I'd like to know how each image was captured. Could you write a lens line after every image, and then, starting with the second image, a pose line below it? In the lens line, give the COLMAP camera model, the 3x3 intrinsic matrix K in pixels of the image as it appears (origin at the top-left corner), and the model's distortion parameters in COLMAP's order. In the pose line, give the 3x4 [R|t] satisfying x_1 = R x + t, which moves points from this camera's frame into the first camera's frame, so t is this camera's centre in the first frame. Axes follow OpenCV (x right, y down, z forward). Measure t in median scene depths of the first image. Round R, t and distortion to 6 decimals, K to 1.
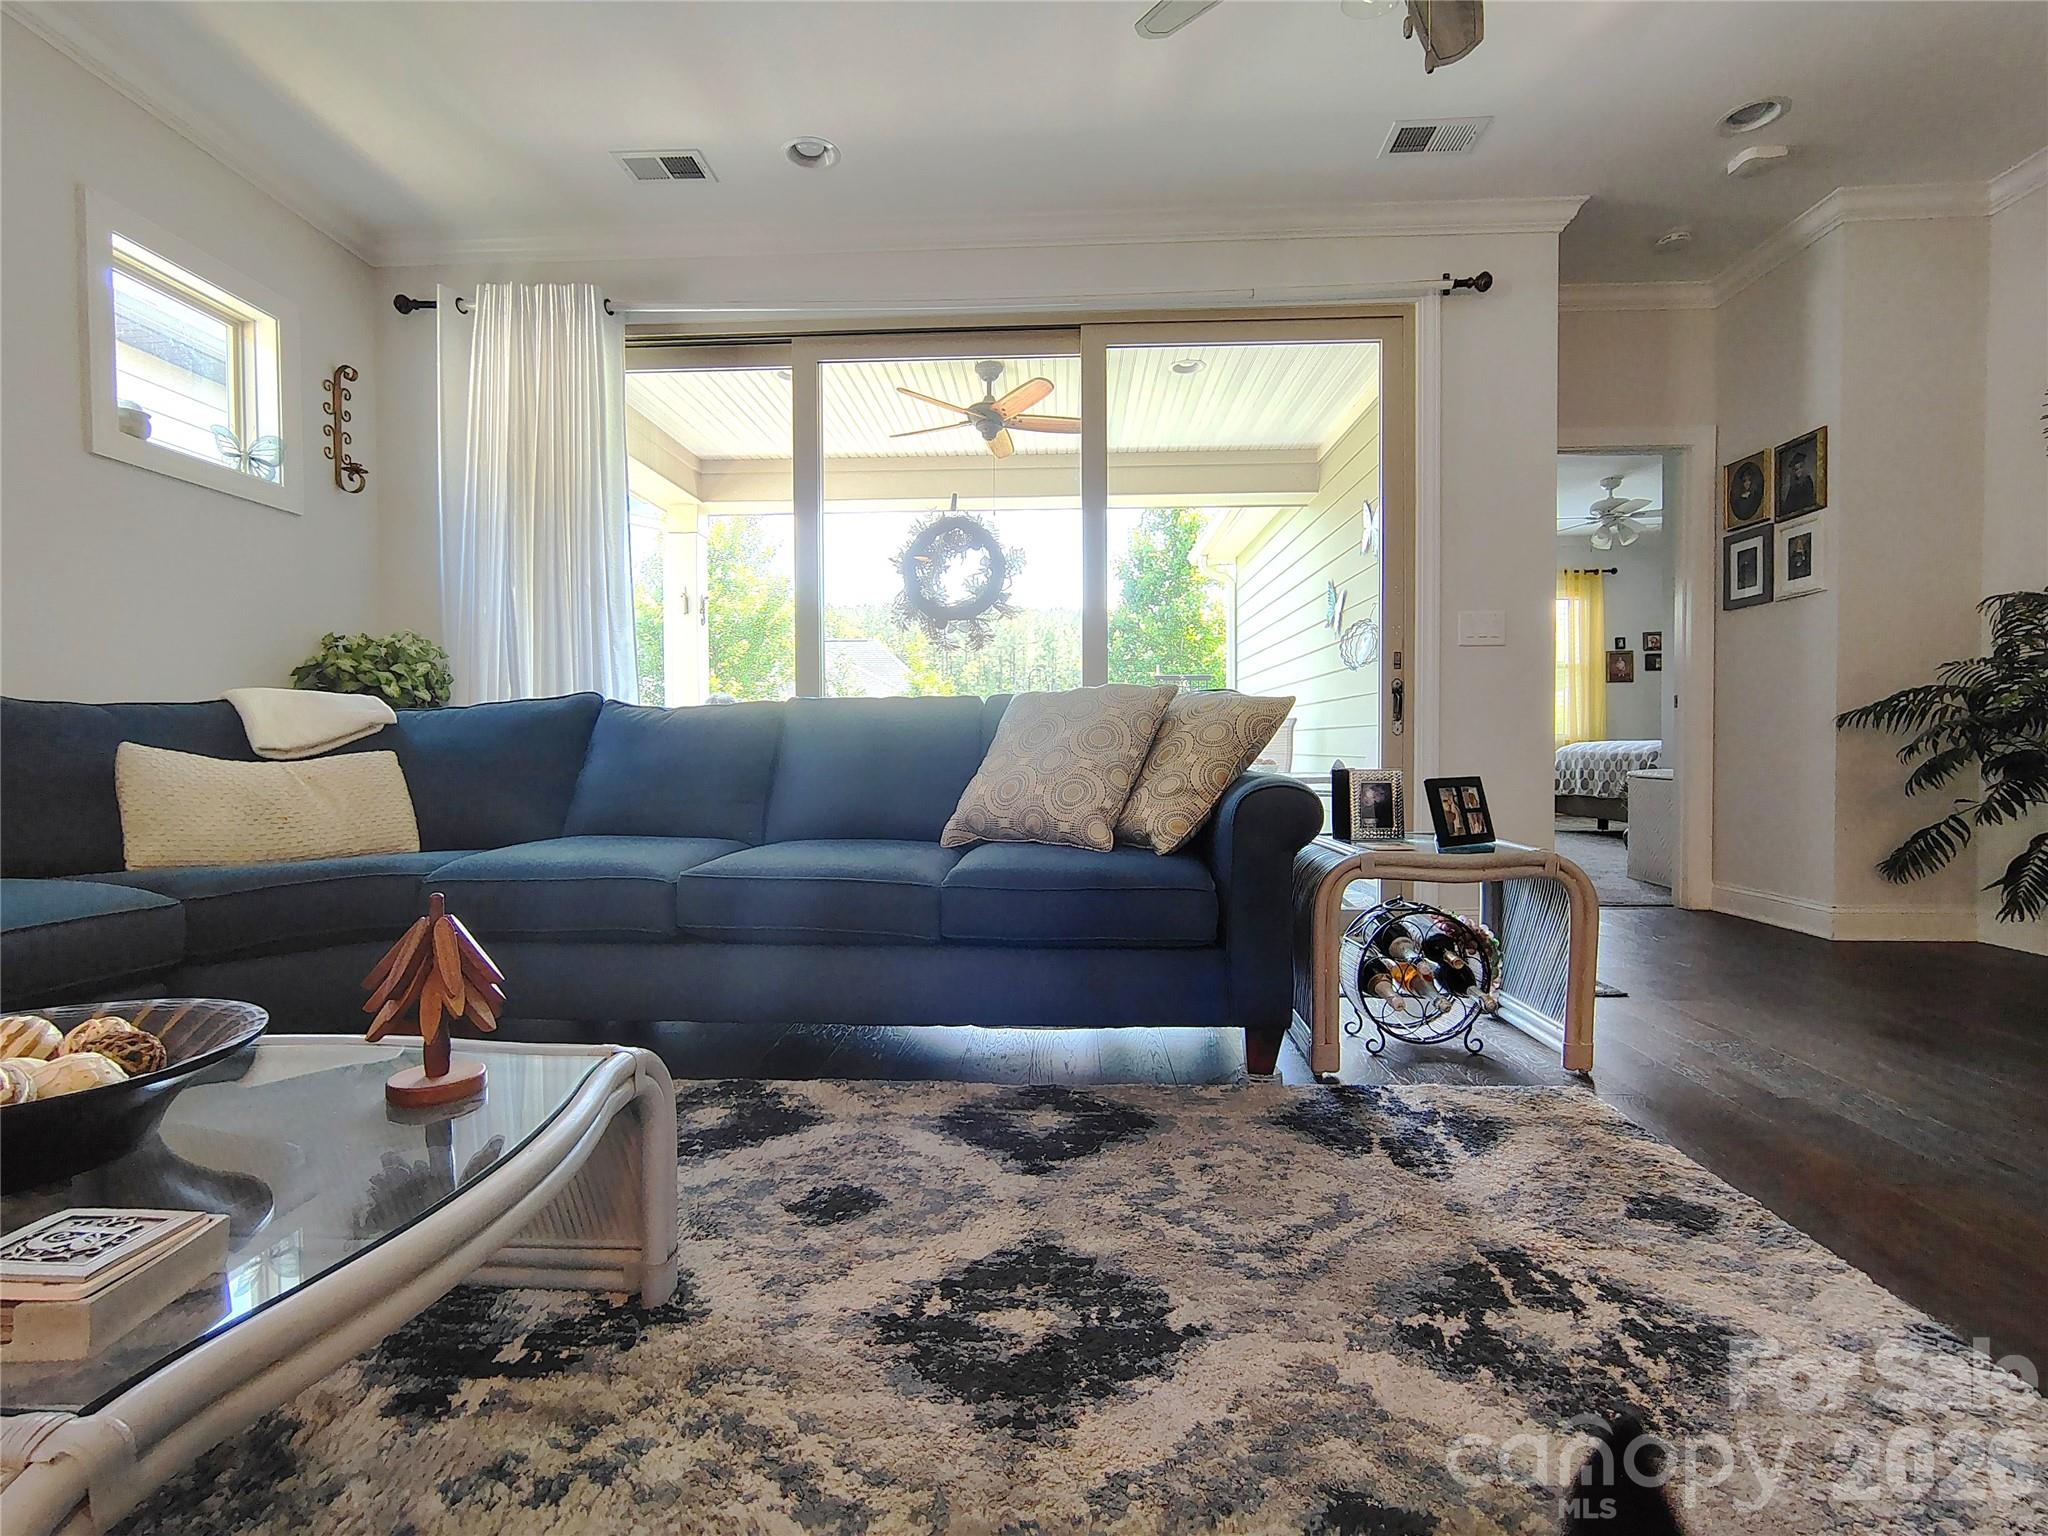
lens RADIAL K [[956.0, 0, 1026.6], [0, 956.0, 759.5], [0, 0, 1]] dist [-0.003212, -0.000179]
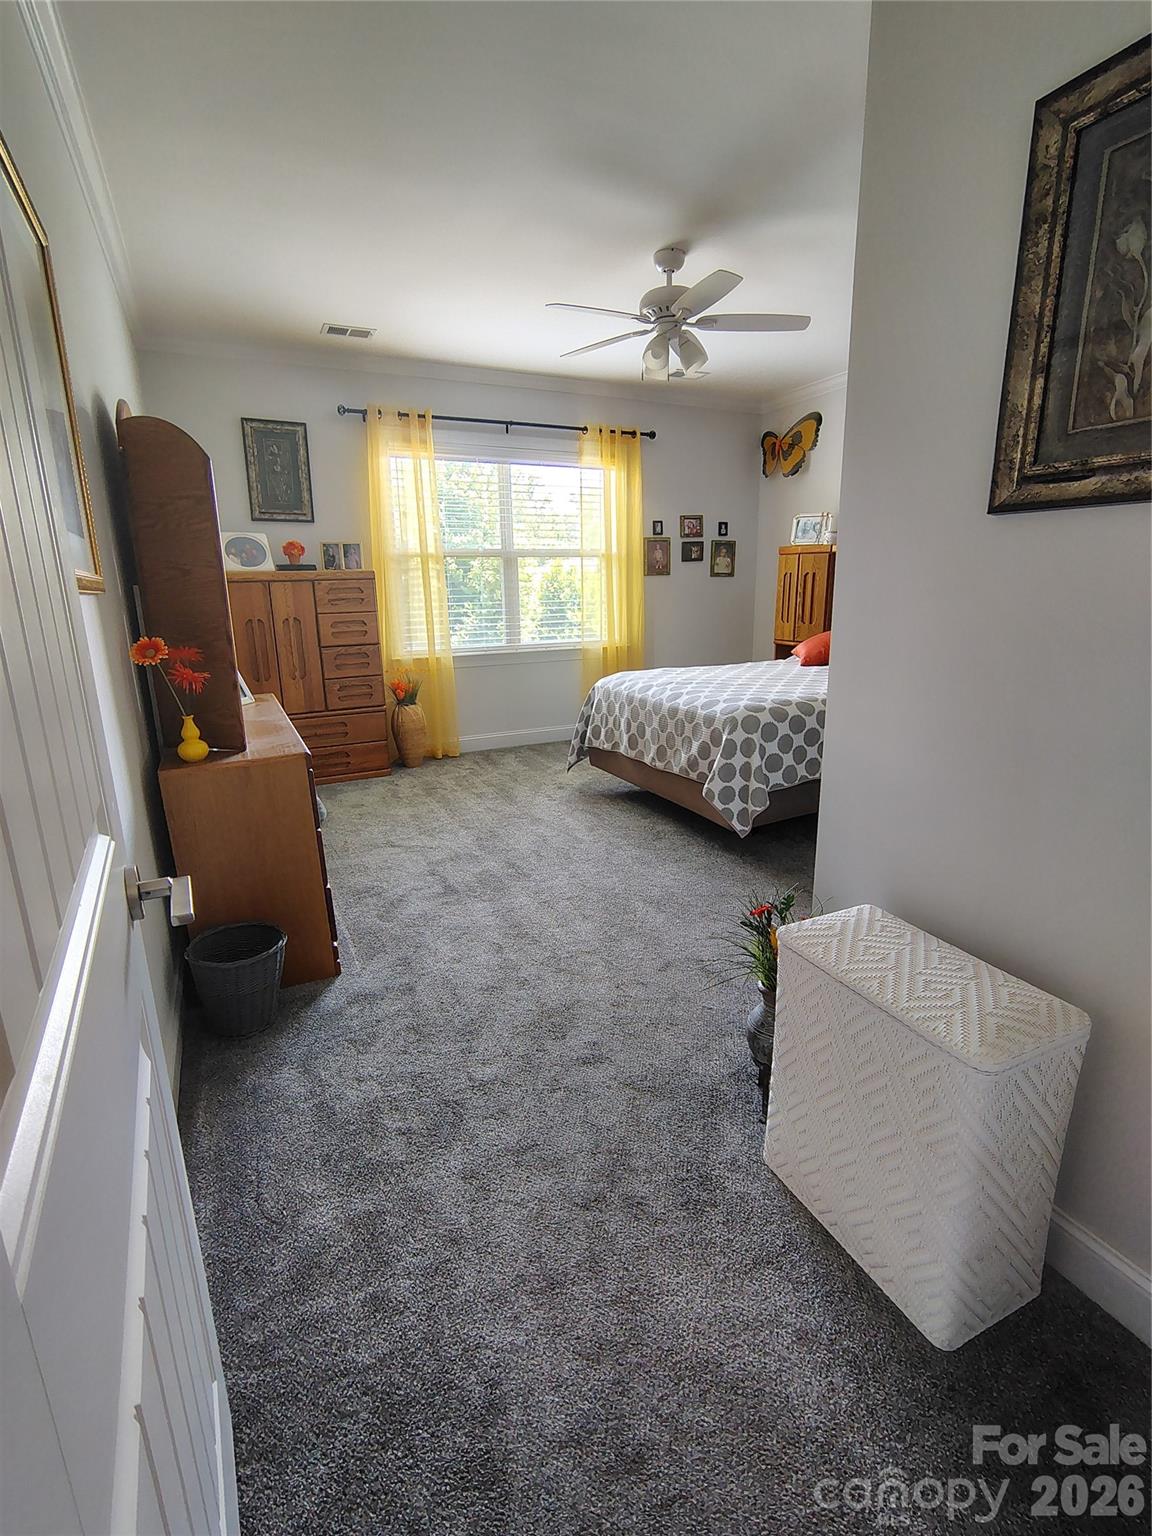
lens RADIAL K [[717.0, 0, 574.4], [0, 717.0, 768.3], [0, 0, 1]] dist [-0.003212, -0.000179]
pose [[0.883358, -0.128603, 0.450711, 0.243980], [0.023258, 0.972463, 0.231894, -0.063953], [-0.468122, -0.194363, 0.862024, 0.447938]]
